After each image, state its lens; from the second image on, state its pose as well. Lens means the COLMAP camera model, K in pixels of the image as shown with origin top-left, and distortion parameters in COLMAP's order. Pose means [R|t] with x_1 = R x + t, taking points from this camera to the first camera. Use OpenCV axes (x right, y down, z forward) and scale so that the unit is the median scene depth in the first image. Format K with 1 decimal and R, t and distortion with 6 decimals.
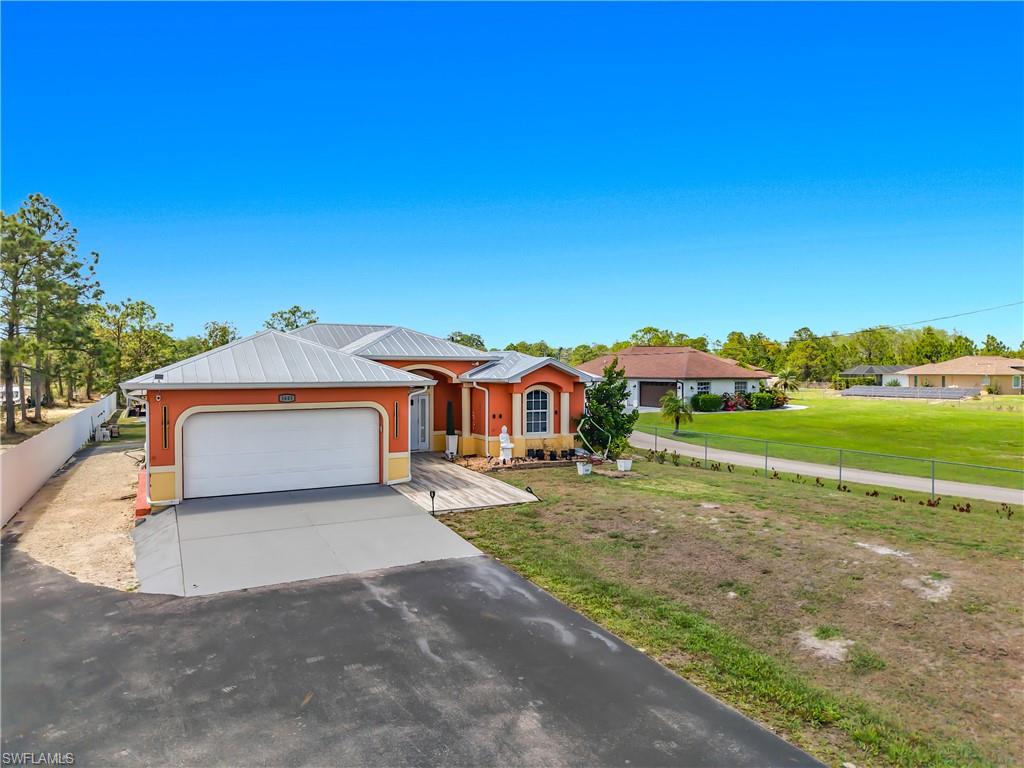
lens RADIAL K [[693.2, 0, 512.0], [0, 693.2, 384.0], [0, 0, 1]] dist [0.011945, -0.000263]
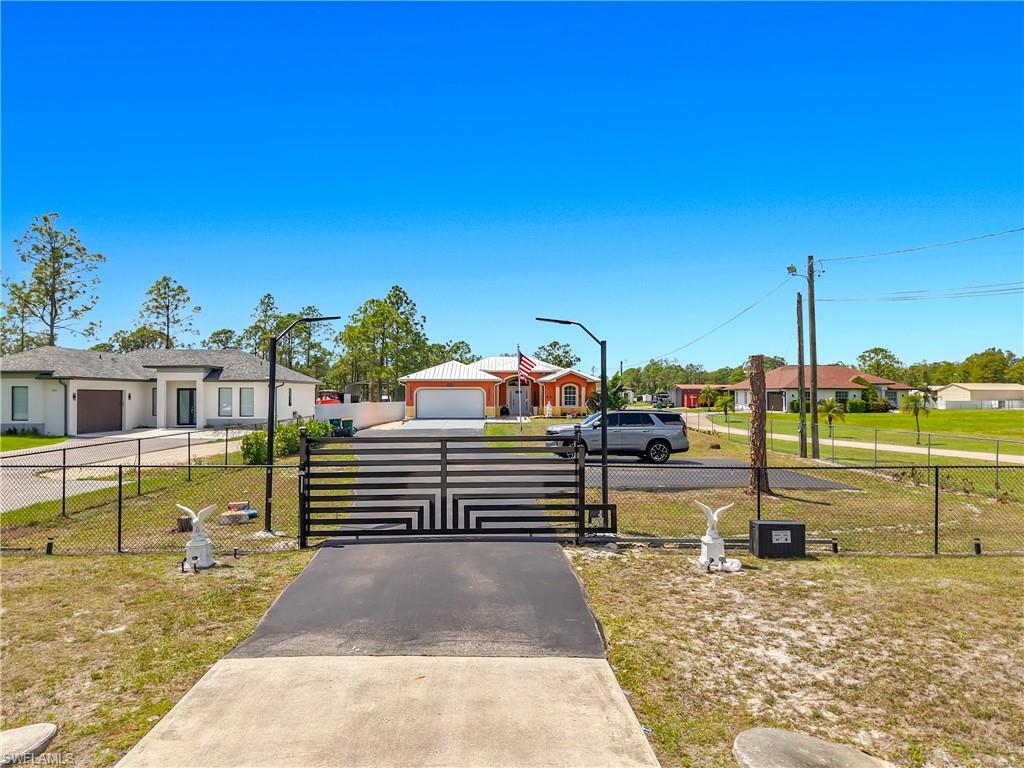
lens RADIAL K [[693.2, 0, 512.0], [0, 693.2, 384.0], [0, 0, 1]] dist [0.011945, -0.000263]
pose [[0.893235, -0.002546, -0.449583, 0.870863], [-0.013285, 0.999398, -0.032053, 0.076935], [0.449394, 0.034604, 0.892663, -1.045664]]
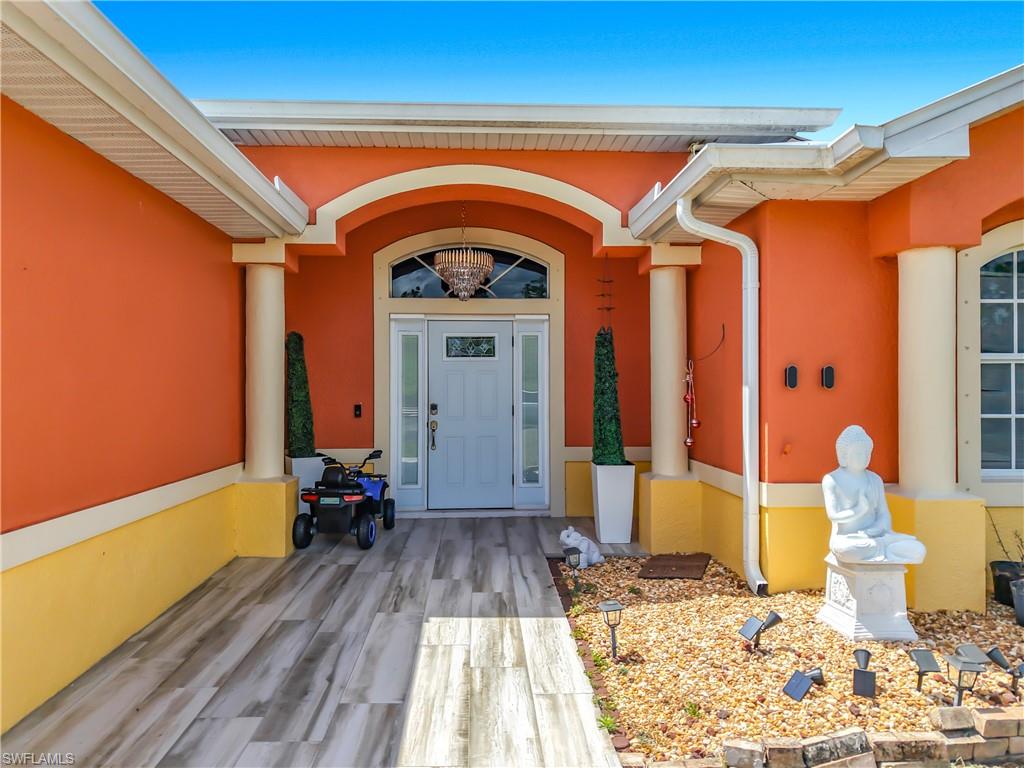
lens RADIAL K [[693.2, 0, 512.0], [0, 693.2, 384.0], [0, 0, 1]] dist [0.011945, -0.000263]
pose [[0.909188, -0.005901, -0.416344, -0.015814], [-0.005849, 0.999620, -0.026941, 0.052969], [0.416344, 0.026930, 0.908808, 0.782390]]
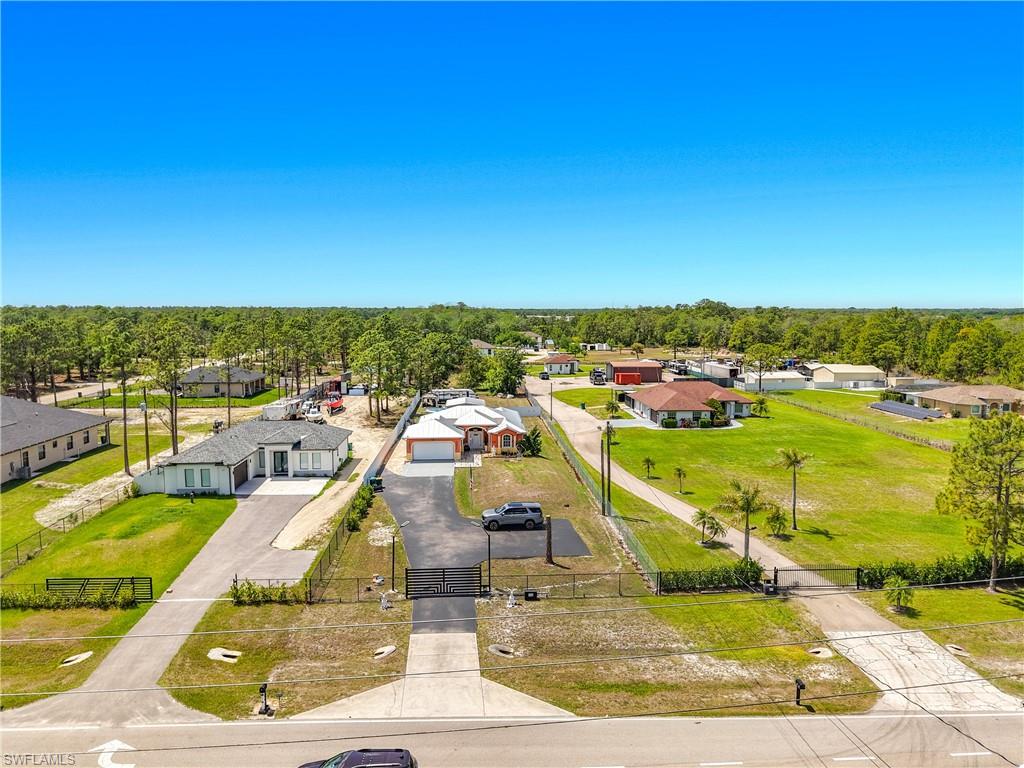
lens RADIAL K [[693.2, 0, 512.0], [0, 693.2, 384.0], [0, 0, 1]] dist [0.011945, -0.000263]
pose [[0.912176, 0.048559, -0.406911, 1.520989], [-0.012792, 0.995845, 0.090164, -0.583001], [0.409598, -0.077040, 0.909007, -2.233573]]
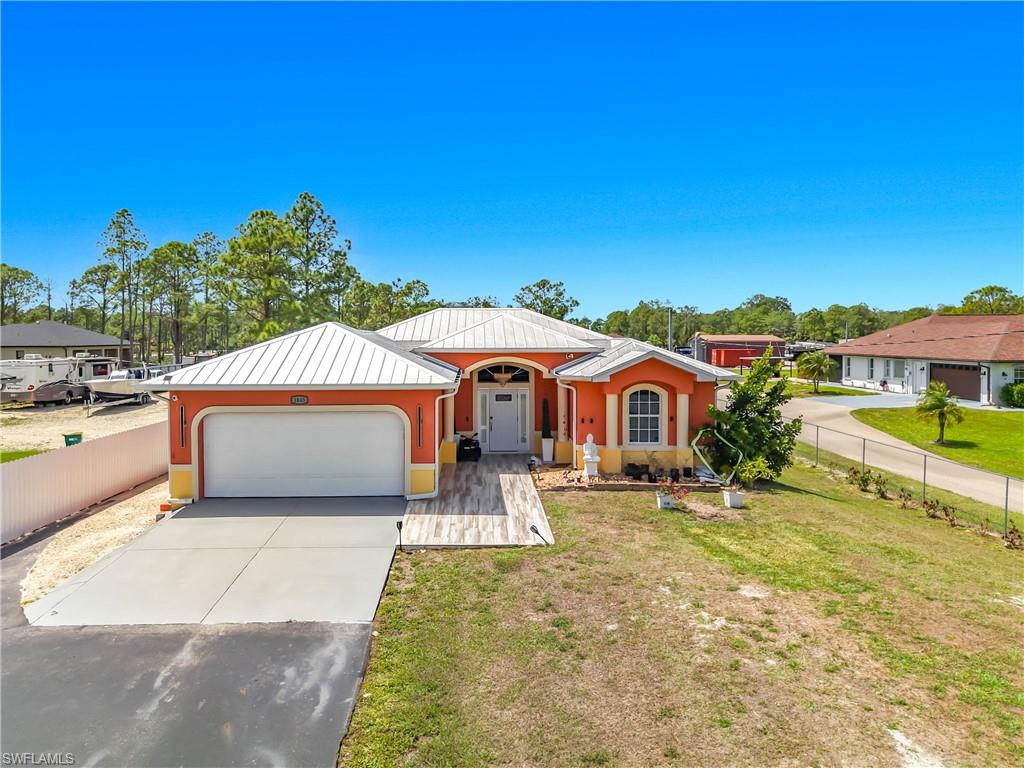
lens RADIAL K [[707.2, 0, 478.3], [0, 707.2, 357.7], [0, 0, 1]] dist [0.007170, -0.003223]
pose [[0.890511, 0.014133, -0.454743, 0.242316], [-0.009156, 0.999872, 0.013145, -0.038386], [0.454870, -0.007543, 0.890526, 0.188689]]
